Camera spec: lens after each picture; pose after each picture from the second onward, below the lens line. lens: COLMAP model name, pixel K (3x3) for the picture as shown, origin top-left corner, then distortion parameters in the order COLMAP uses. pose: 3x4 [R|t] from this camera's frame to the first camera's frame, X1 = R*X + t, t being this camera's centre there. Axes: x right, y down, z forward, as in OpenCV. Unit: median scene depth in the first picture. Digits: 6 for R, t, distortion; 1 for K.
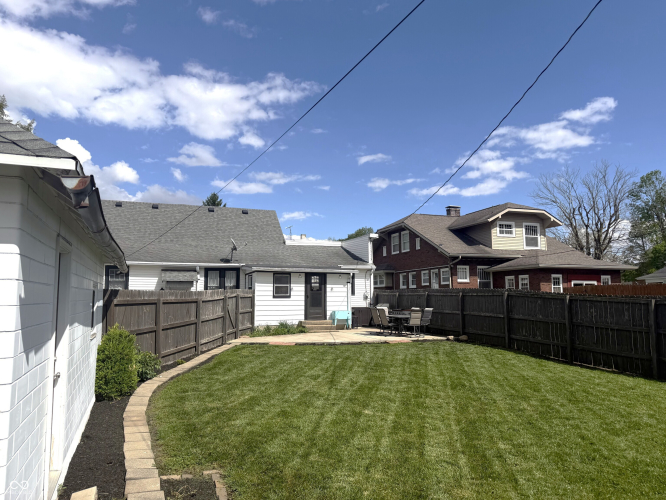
lens RADIAL K [[476.6, 0, 333.9], [0, 476.6, 265.8], [0, 0, 1]] dist [0.144355, -0.189763]
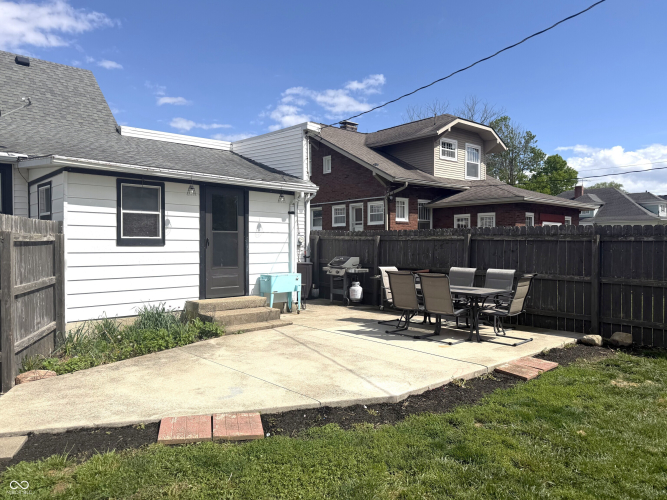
lens RADIAL K [[477.3, 0, 334.4], [0, 477.3, 265.8], [0, 0, 1]] dist [0.144355, -0.189763]
pose [[0.930052, -0.012995, 0.367198, -0.073767], [-0.028597, 0.993783, 0.107601, 0.025077], [-0.366314, -0.110576, 0.923898, 0.390725]]
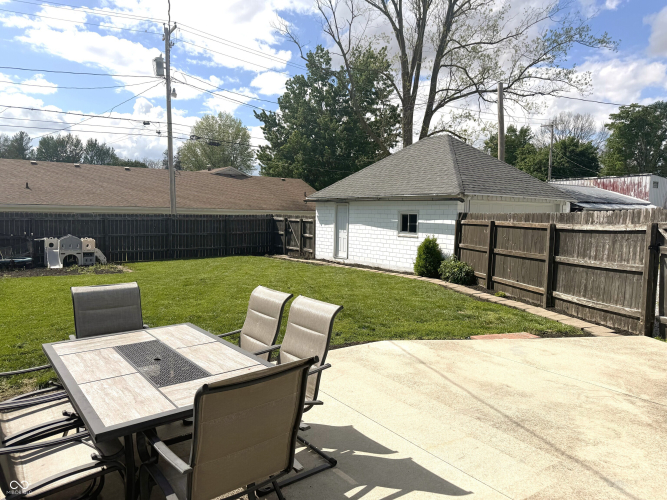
lens RADIAL K [[466.0, 0, 333.5], [0, 466.0, 250.0], [0, 0, 1]] dist [0.068684, -0.090470]
pose [[-0.970296, 0.013449, -0.241546, 0.075520], [0.008318, 0.999718, 0.022250, 0.039933], [0.241777, 0.019580, -0.970134, 0.721990]]
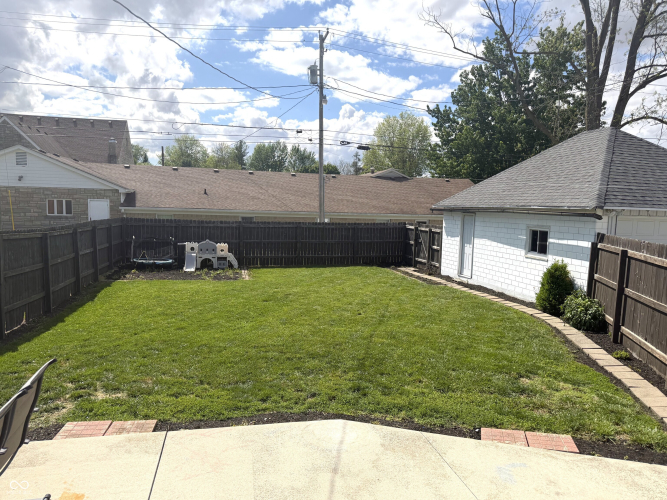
lens RADIAL K [[471.4, 0, 333.5], [0, 471.4, 250.0], [0, 0, 1]] dist [0.005352, -0.038344]
pose [[-0.982830, -0.030240, 0.182020, -0.025423], [-0.024737, 0.999168, 0.032431, 0.021537], [-0.182850, 0.027372, -0.982760, 0.681747]]
